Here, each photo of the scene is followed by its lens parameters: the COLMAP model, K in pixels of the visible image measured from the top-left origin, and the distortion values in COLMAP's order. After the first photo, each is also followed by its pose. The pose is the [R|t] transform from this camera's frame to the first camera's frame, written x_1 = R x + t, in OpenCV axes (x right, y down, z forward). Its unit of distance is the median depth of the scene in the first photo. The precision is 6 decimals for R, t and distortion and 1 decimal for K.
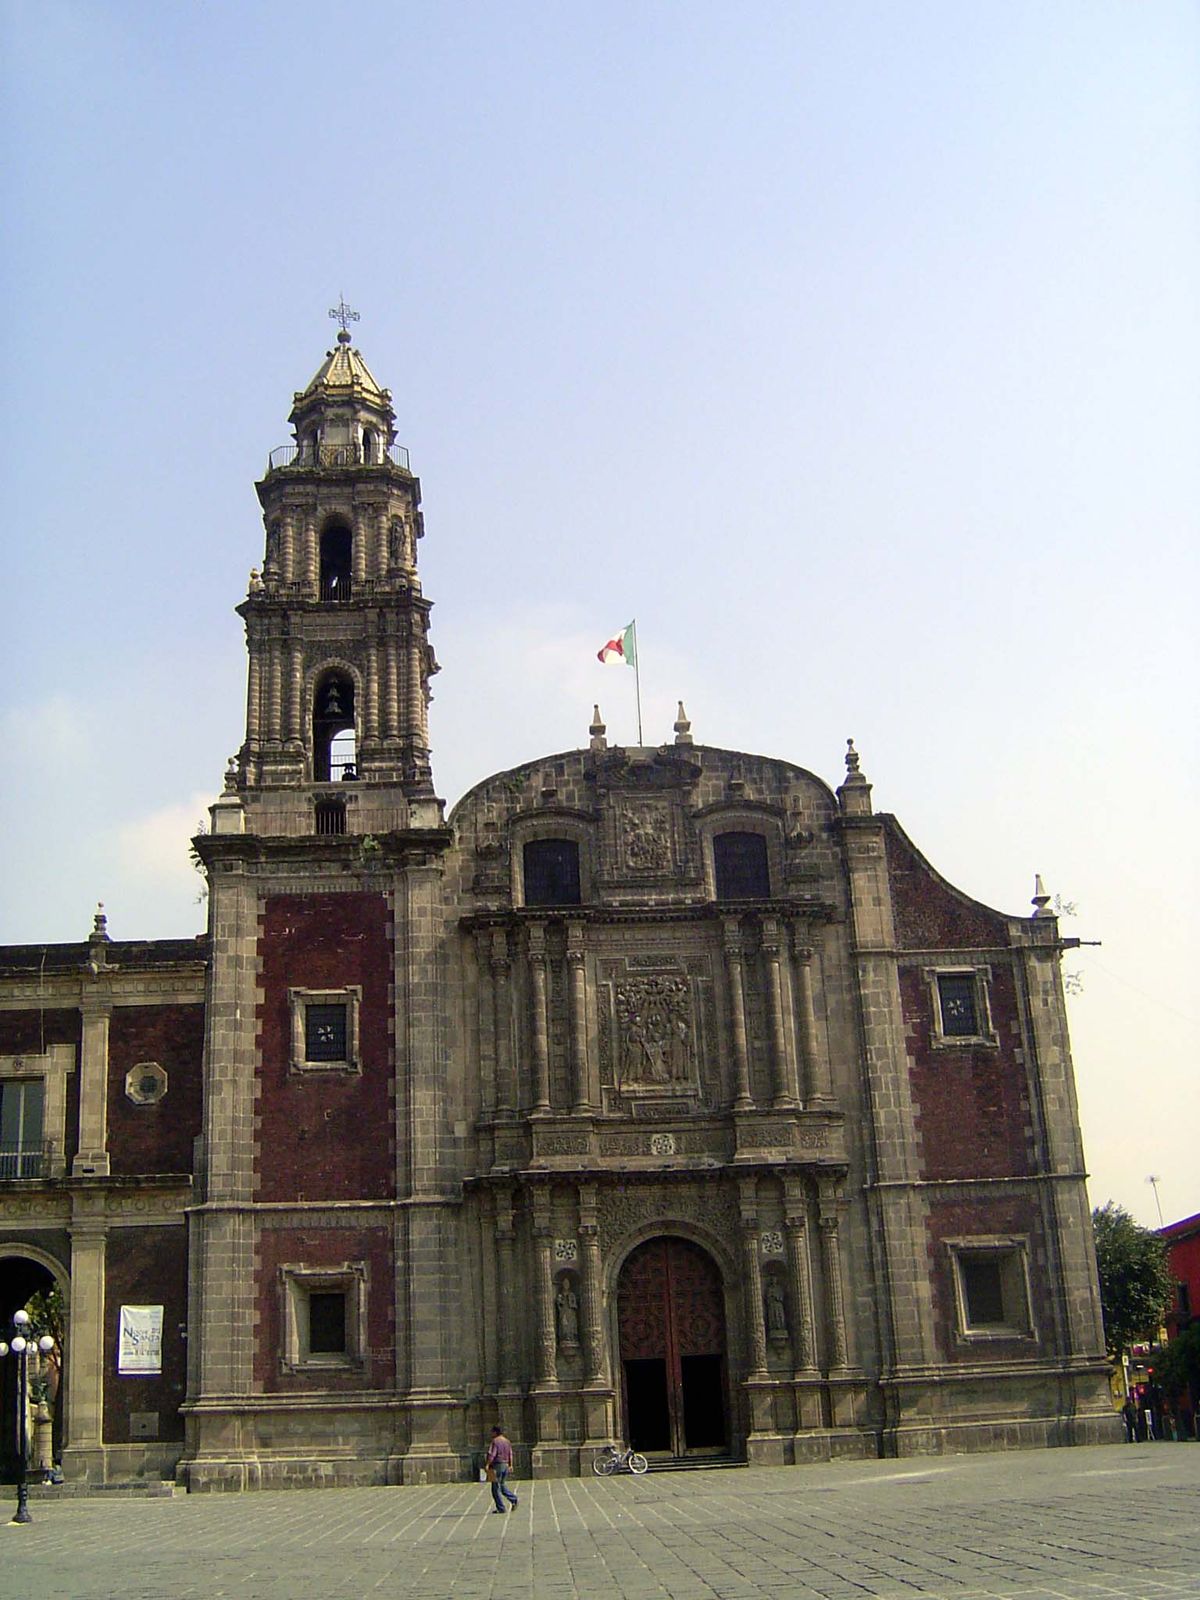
lens RADIAL K [[1874.4, 0, 601.4], [0, 1874.4, 800.6], [0, 0, 1]] dist [-0.127612, 0.000000]
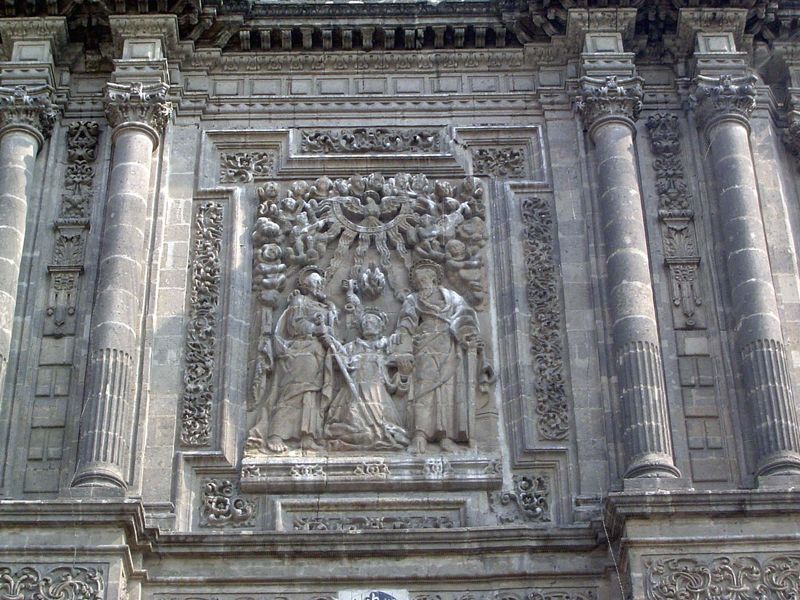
lens RADIAL K [[1976.9, 0, 400.5], [0, 1976.9, 299.3], [0, 0, 1]] dist [-0.130947, 0.000000]
pose [[0.998239, -0.007546, -0.058840, 0.053796], [-0.012358, 0.943662, -0.330679, 0.231137], [0.058020, 0.330824, 0.941907, 0.682737]]
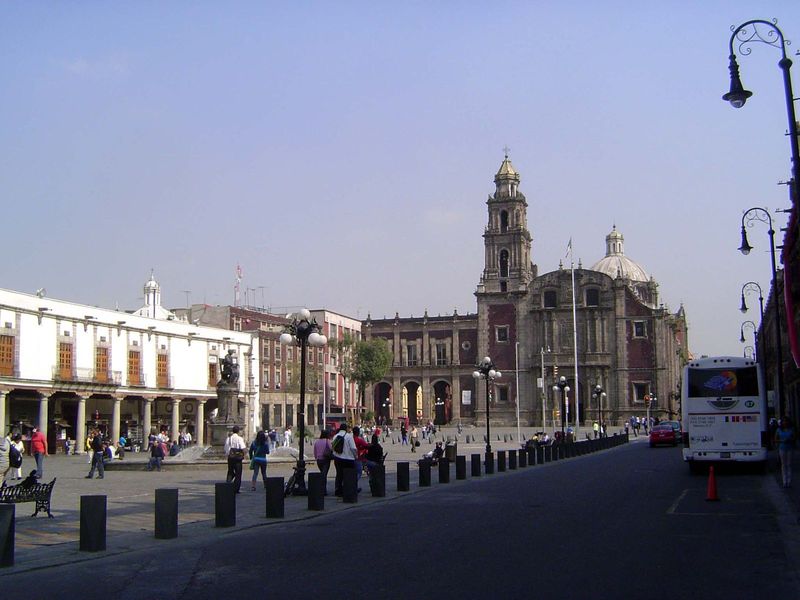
lens RADIAL K [[937.2, 0, 399.7], [0, 937.2, 300.6], [0, 0, 1]] dist [-0.127612, 0.000000]
pose [[0.926384, 0.000159, -0.376581, 0.506093], [0.087648, 0.972446, 0.216024, -0.496607], [0.366240, -0.233127, 0.900844, -1.220369]]
